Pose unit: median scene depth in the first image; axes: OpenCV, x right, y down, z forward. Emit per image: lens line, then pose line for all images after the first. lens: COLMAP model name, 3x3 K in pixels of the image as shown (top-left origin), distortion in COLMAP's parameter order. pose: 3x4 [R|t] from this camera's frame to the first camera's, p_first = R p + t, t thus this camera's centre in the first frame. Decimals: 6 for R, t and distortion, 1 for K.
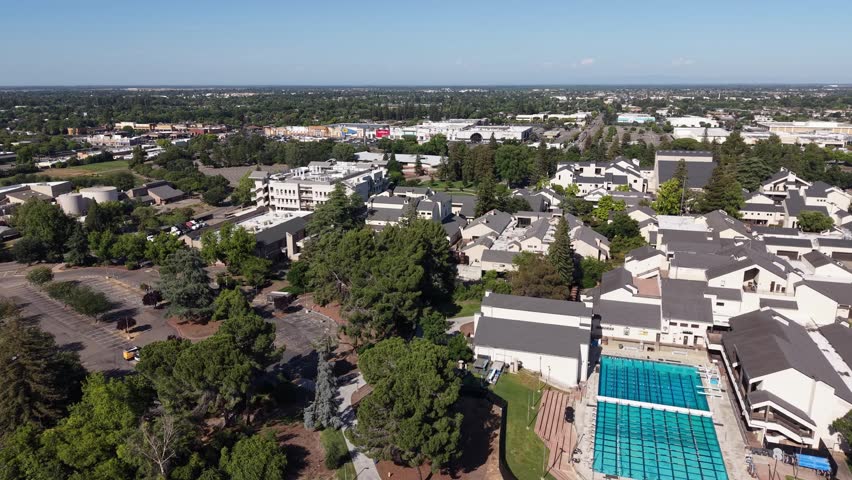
lens RADIAL K [[608.5, 0, 426.0], [0, 608.5, 240.0], [0, 0, 1]] dist [0.046723, -0.054043]
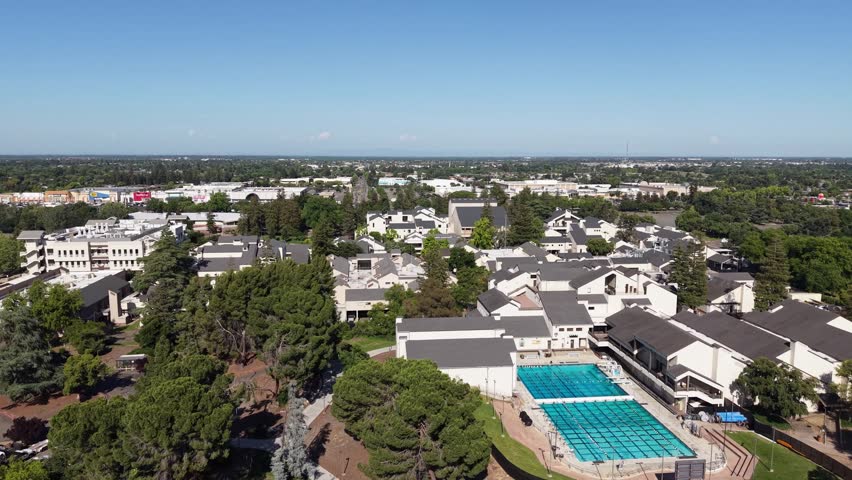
lens RADIAL K [[608.5, 0, 426.0], [0, 608.5, 240.0], [0, 0, 1]] dist [0.046723, -0.054043]
pose [[0.915400, -0.051300, 0.399263, -0.167103], [0.095868, 0.991091, -0.092457, 0.038729], [-0.390963, 0.122911, 0.912163, 0.058182]]
